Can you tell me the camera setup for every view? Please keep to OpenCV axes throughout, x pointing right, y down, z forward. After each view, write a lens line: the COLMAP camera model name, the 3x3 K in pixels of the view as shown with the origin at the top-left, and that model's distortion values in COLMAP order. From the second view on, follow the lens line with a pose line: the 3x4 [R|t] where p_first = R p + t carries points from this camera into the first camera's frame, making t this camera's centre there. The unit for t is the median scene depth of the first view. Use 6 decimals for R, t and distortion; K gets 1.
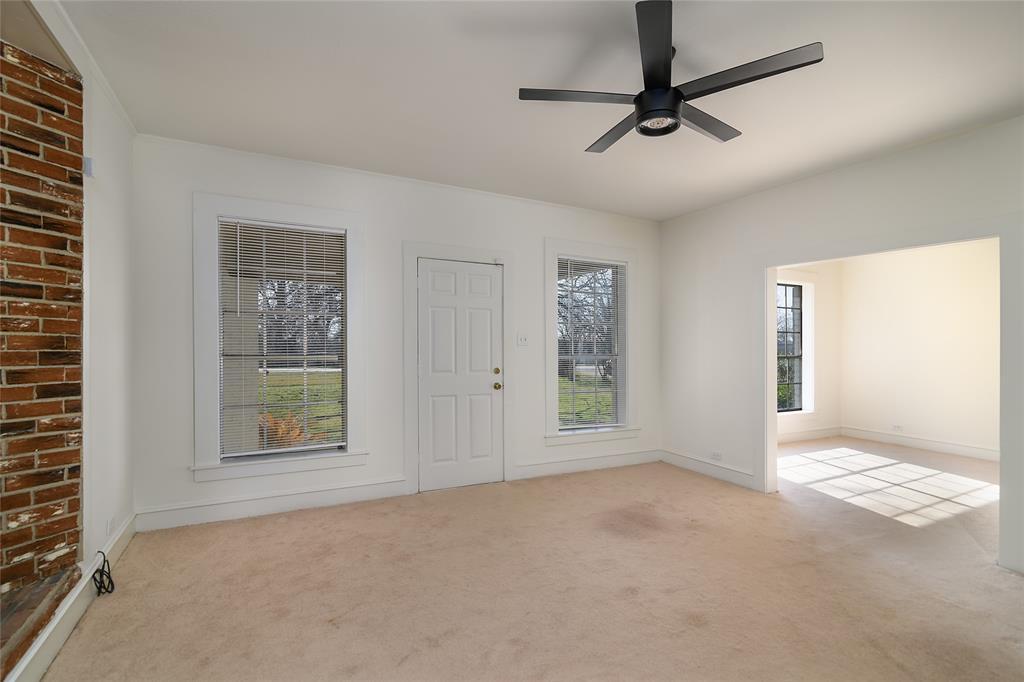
lens RADIAL K [[472.5, 0, 511.3], [0, 472.5, 348.3], [0, 0, 1]] dist [-0.011376, -0.000790]
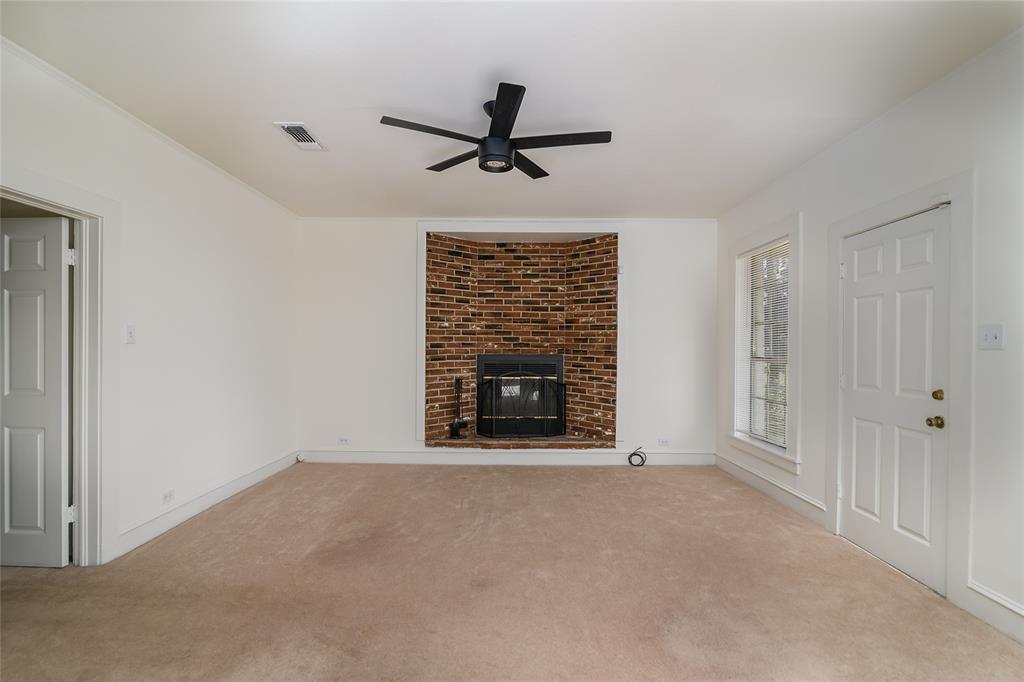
lens RADIAL K [[472.5, 0, 511.3], [0, 472.5, 348.3], [0, 0, 1]] dist [-0.011376, -0.000790]
pose [[-0.457024, -0.002016, -0.889452, 1.436586], [-0.011386, 0.999929, 0.003584, -0.008461], [0.889381, 0.011765, -0.457015, 1.635679]]
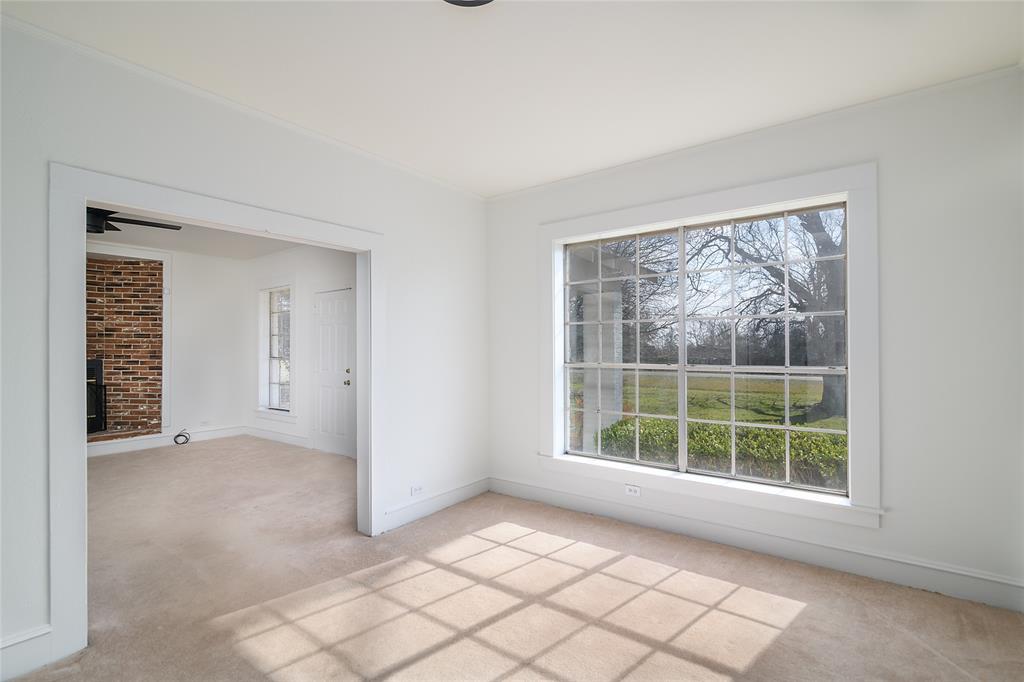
lens RADIAL K [[472.5, 0, 511.3], [0, 472.5, 348.3], [0, 0, 1]] dist [-0.011376, -0.000790]
pose [[0.454305, -0.007279, -0.890816, 2.723273], [-0.001546, 0.999959, -0.008959, -0.013023], [0.890845, 0.005448, 0.454275, 1.637210]]
